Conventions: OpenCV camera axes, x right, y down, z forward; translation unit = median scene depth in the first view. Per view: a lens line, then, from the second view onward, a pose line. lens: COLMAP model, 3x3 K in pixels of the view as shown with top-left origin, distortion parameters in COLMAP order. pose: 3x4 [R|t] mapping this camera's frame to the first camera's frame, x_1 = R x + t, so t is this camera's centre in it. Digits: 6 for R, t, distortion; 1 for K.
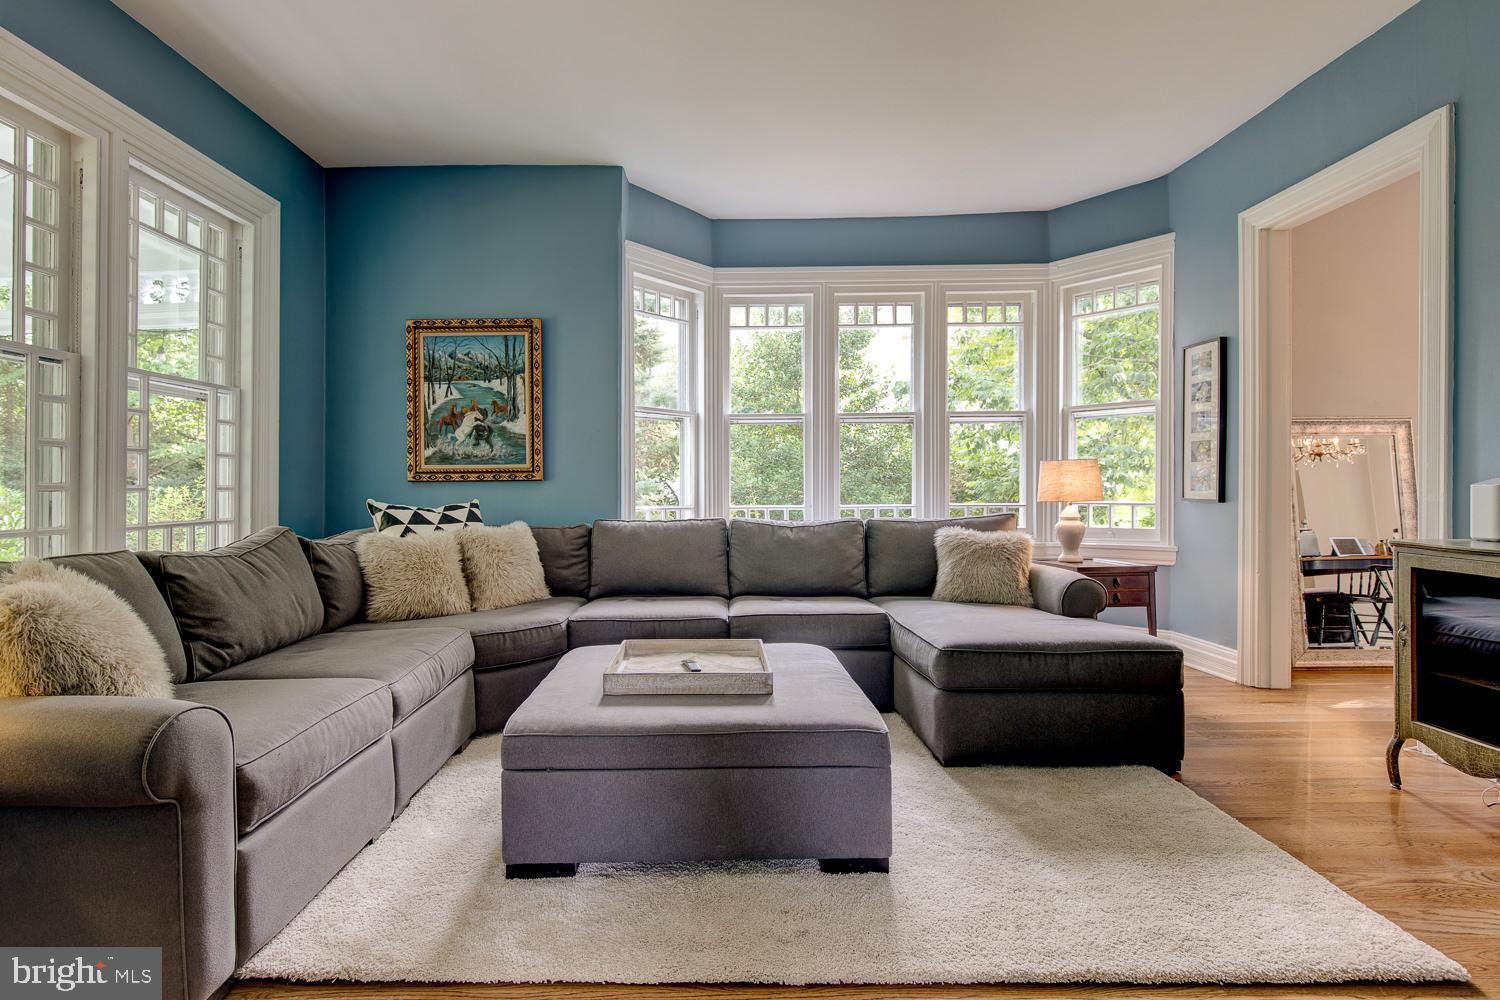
lens RADIAL K [[762.5, 0, 744.7], [0, 762.5, 479.7], [0, 0, 1]] dist [-0.000050, -0.000438]
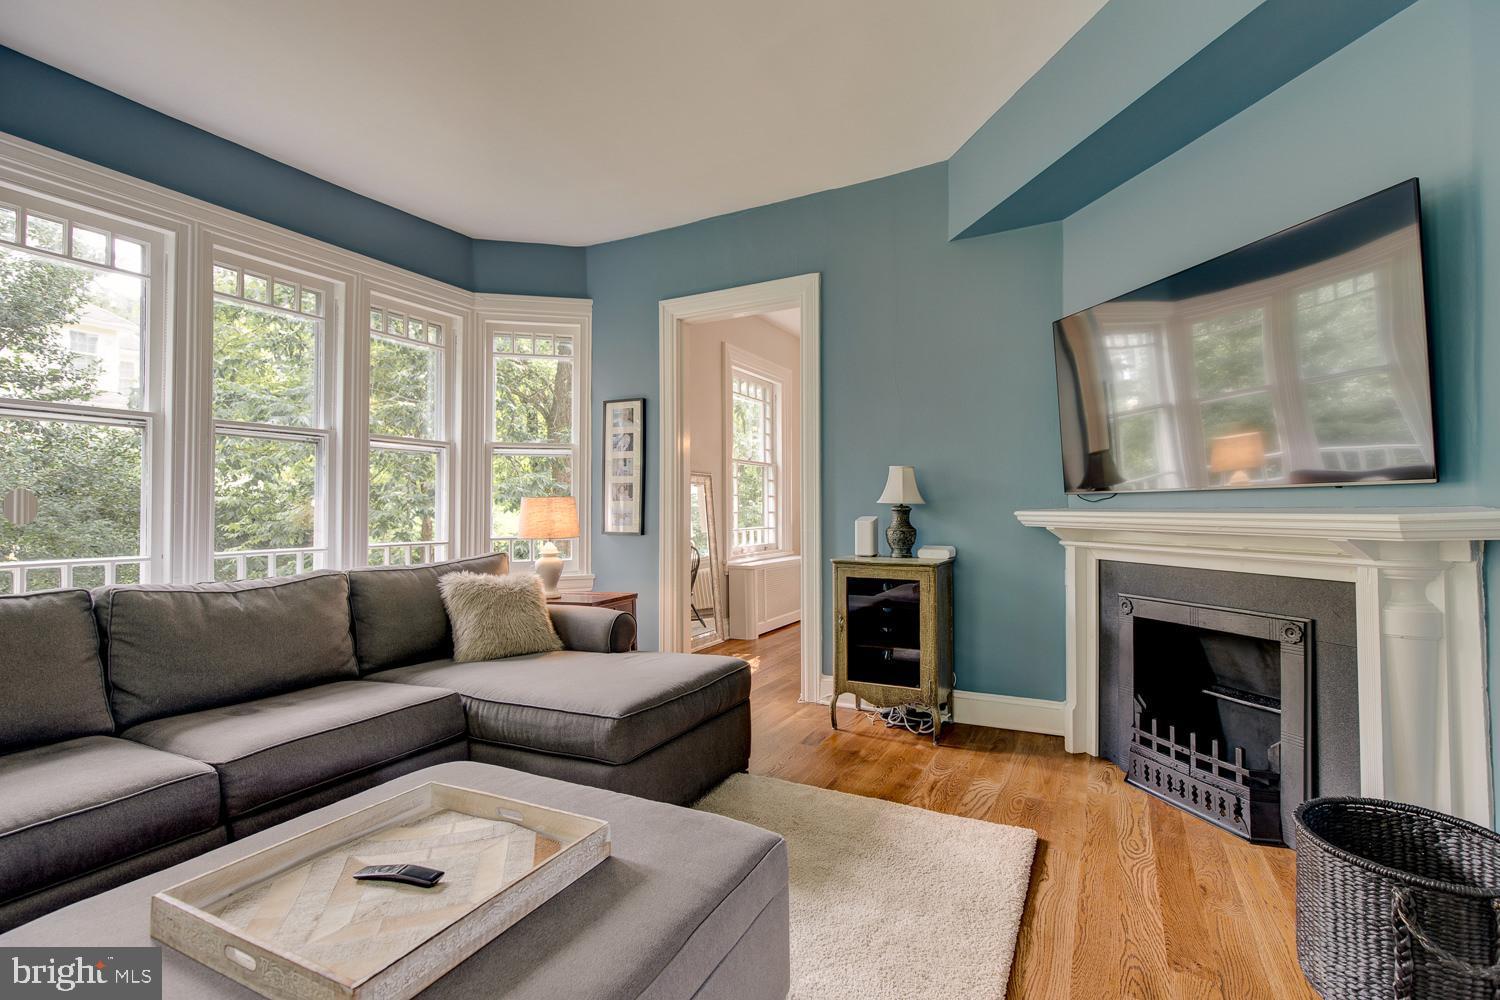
lens RADIAL K [[675.9, 0, 750.0], [0, 675.9, 500.0], [0, 0, 1]] dist [0.012491, -0.000098]
pose [[0.464264, 0.019468, 0.885483, -0.242637], [-0.004422, 0.999797, -0.019662, -0.005461], [-0.885686, 0.005213, 0.464256, 0.353166]]
